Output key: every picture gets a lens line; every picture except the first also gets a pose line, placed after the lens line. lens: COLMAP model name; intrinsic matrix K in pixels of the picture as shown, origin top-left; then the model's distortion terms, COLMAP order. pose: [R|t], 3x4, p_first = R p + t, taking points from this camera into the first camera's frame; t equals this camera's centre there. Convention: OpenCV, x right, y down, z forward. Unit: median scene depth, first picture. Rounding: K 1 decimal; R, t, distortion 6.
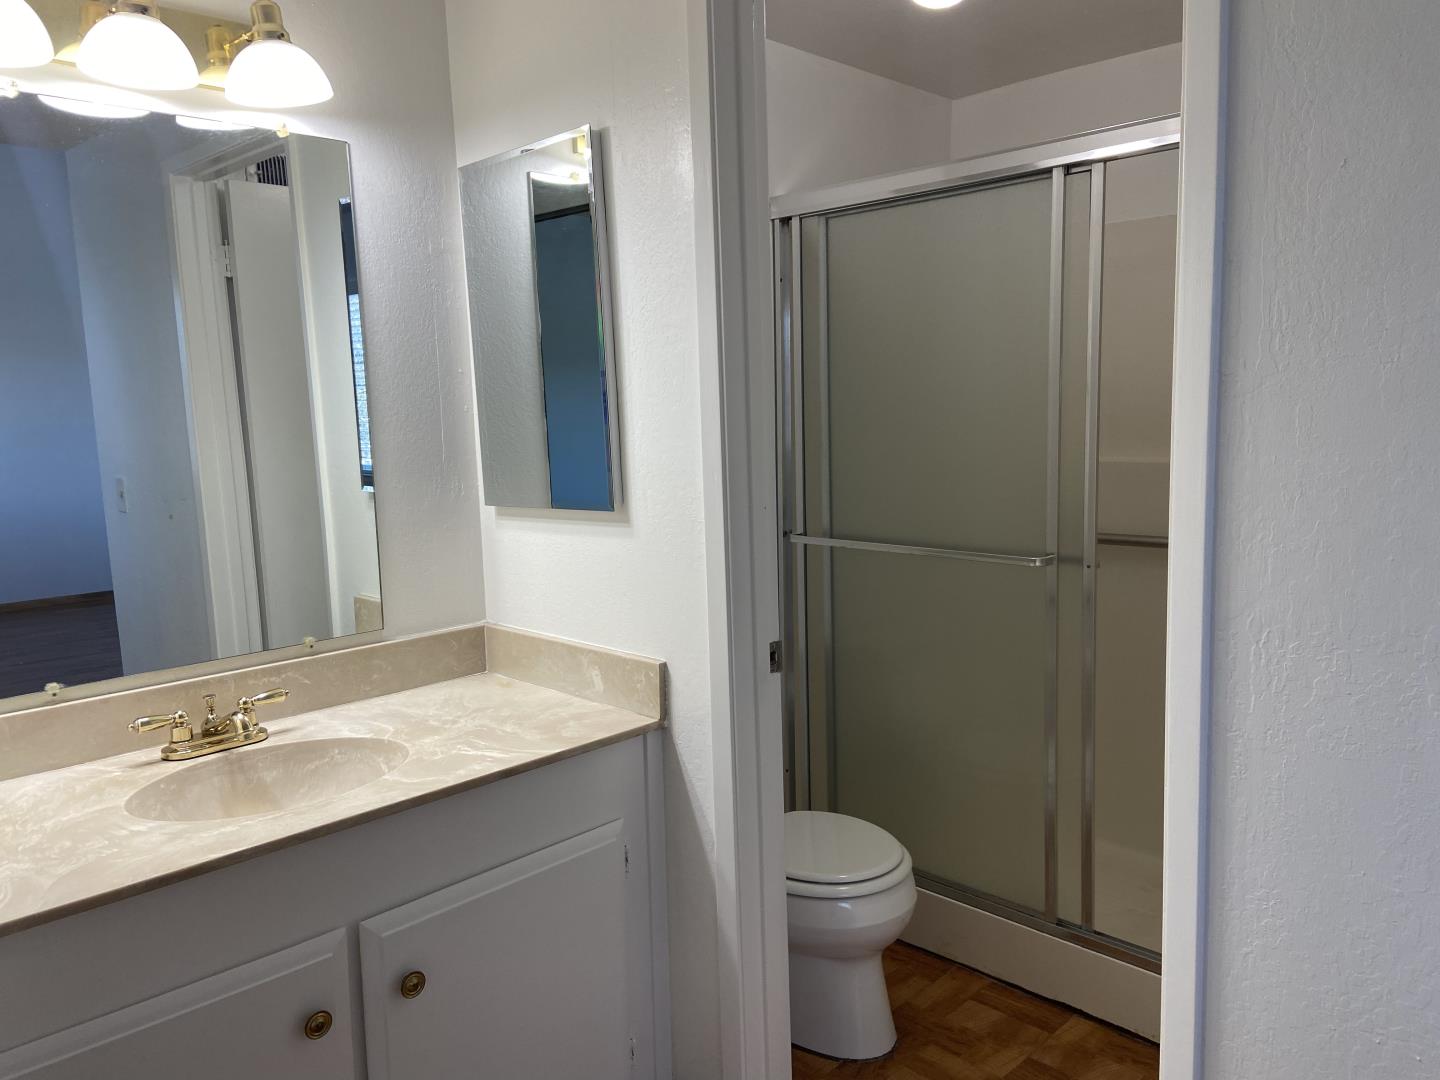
lens RADIAL K [[1073.9, 0, 714.5], [0, 1073.9, 544.5], [0, 0, 1]] dist [0.114334, -0.152016]
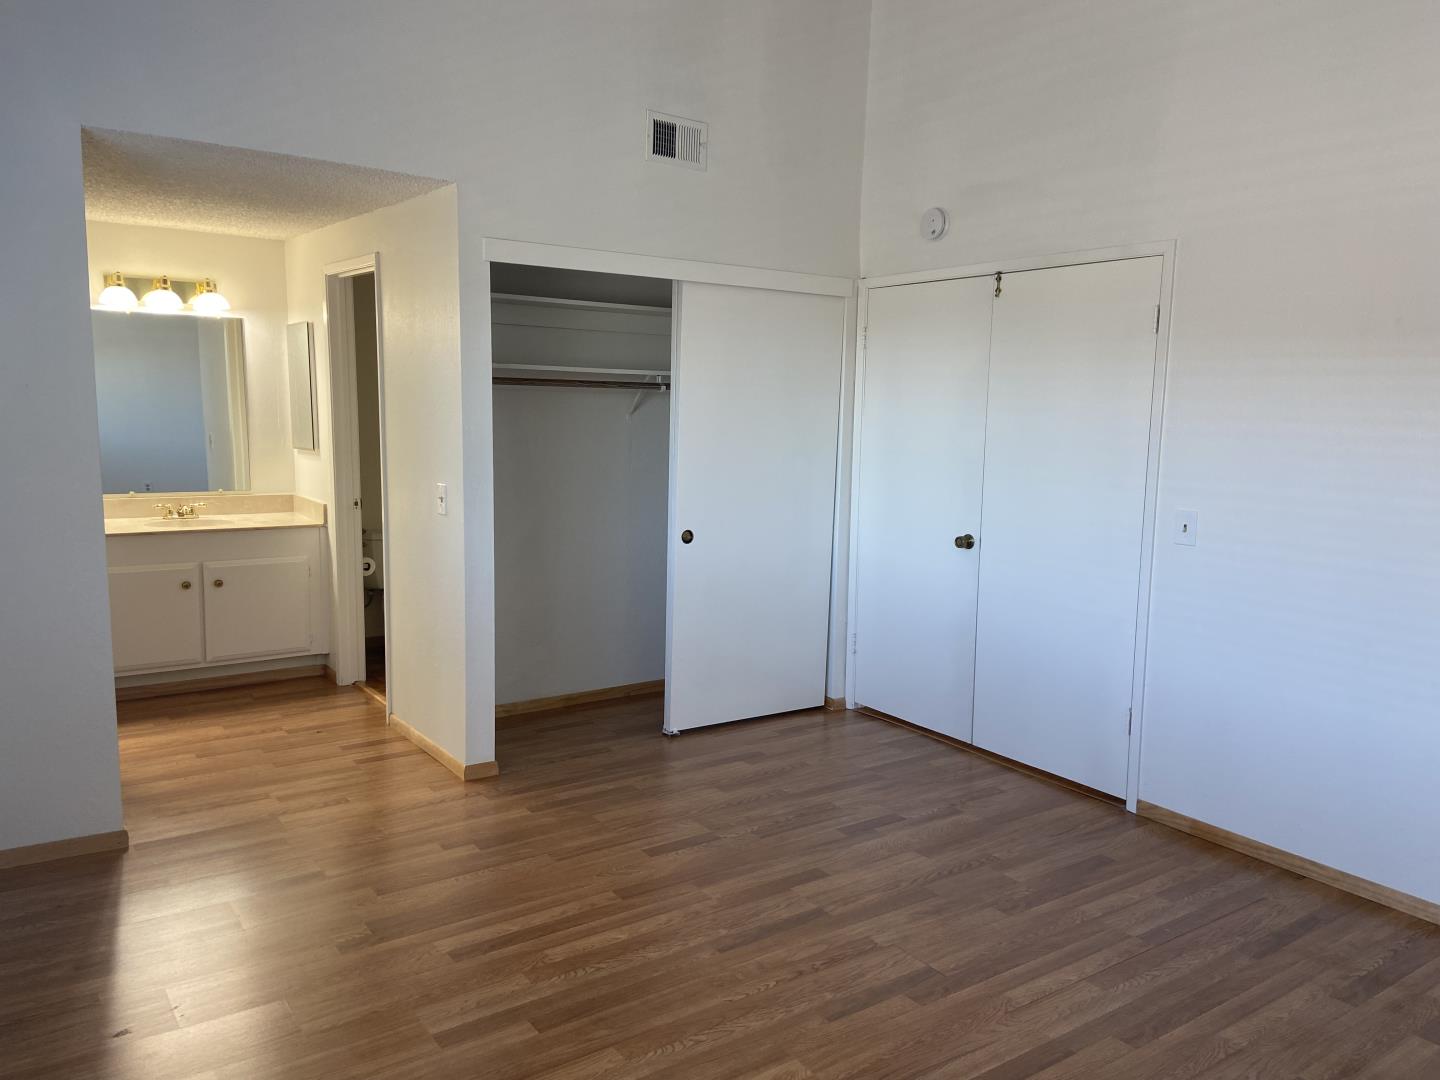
lens RADIAL K [[1073.9, 0, 714.5], [0, 1073.9, 544.5], [0, 0, 1]] dist [0.114334, -0.152016]
pose [[0.984182, 0.071119, -0.162259, 1.523891], [-0.070238, 0.997468, 0.011166, 0.117287], [0.162642, 0.000407, 0.986685, -1.792477]]
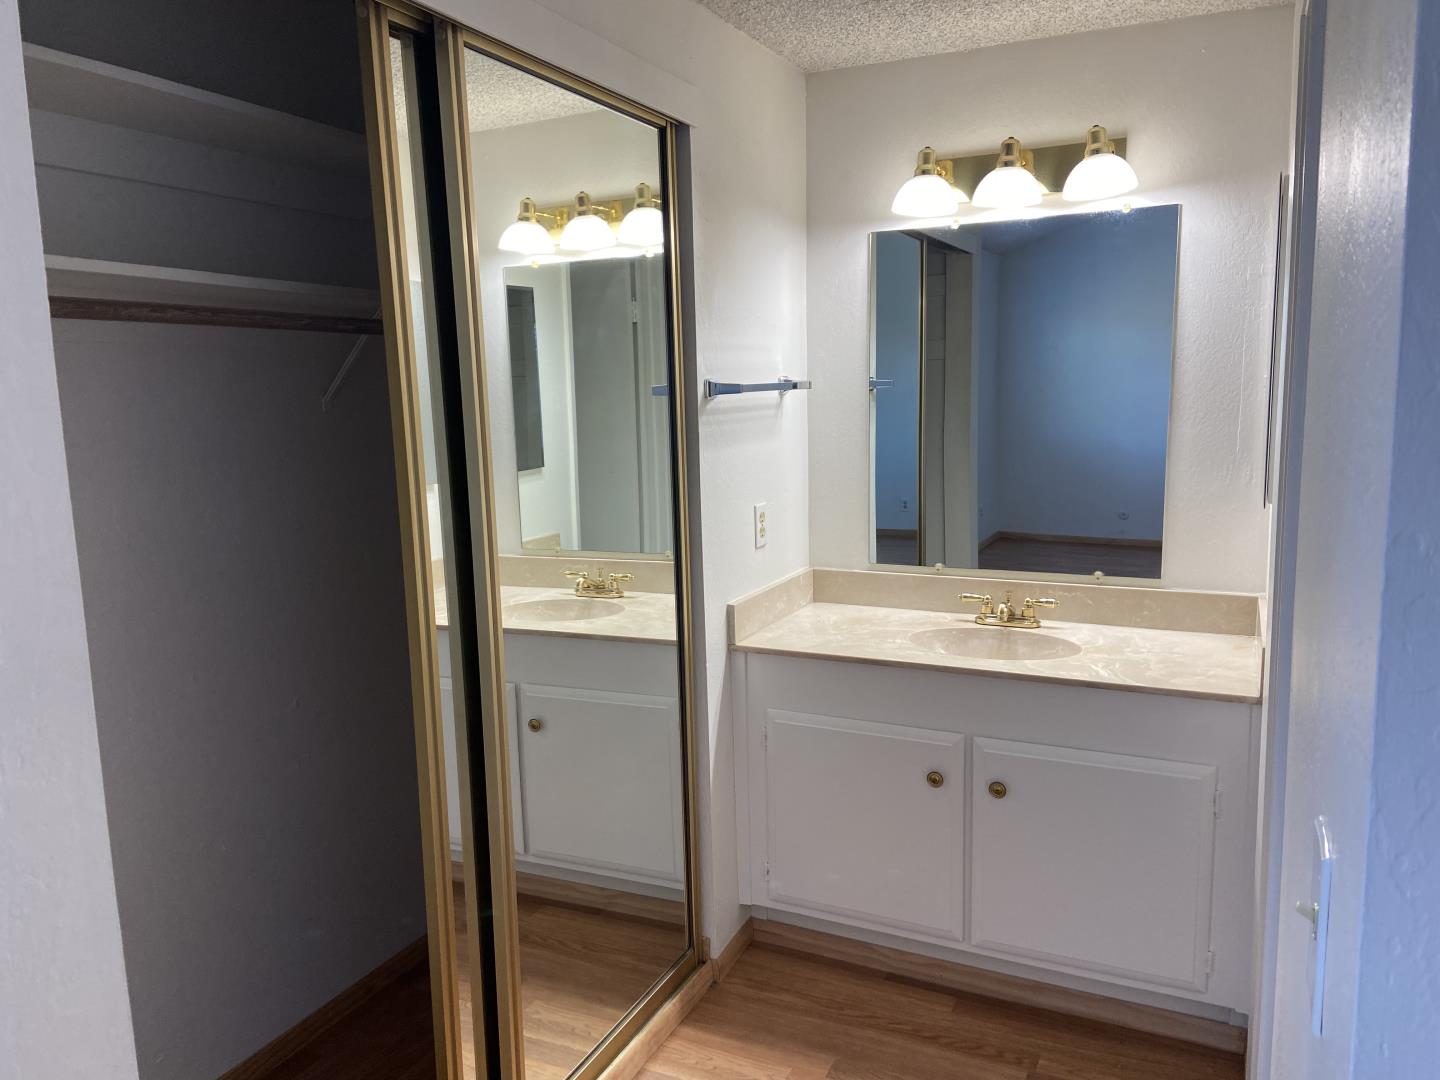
lens RADIAL K [[1073.9, 0, 714.5], [0, 1073.9, 544.5], [0, 0, 1]] dist [0.114334, -0.152016]
pose [[0.323475, 0.159426, -0.932710, 0.837616], [-0.111620, 0.985251, 0.129695, -0.082290], [0.939630, 0.062156, 0.336499, 0.071090]]
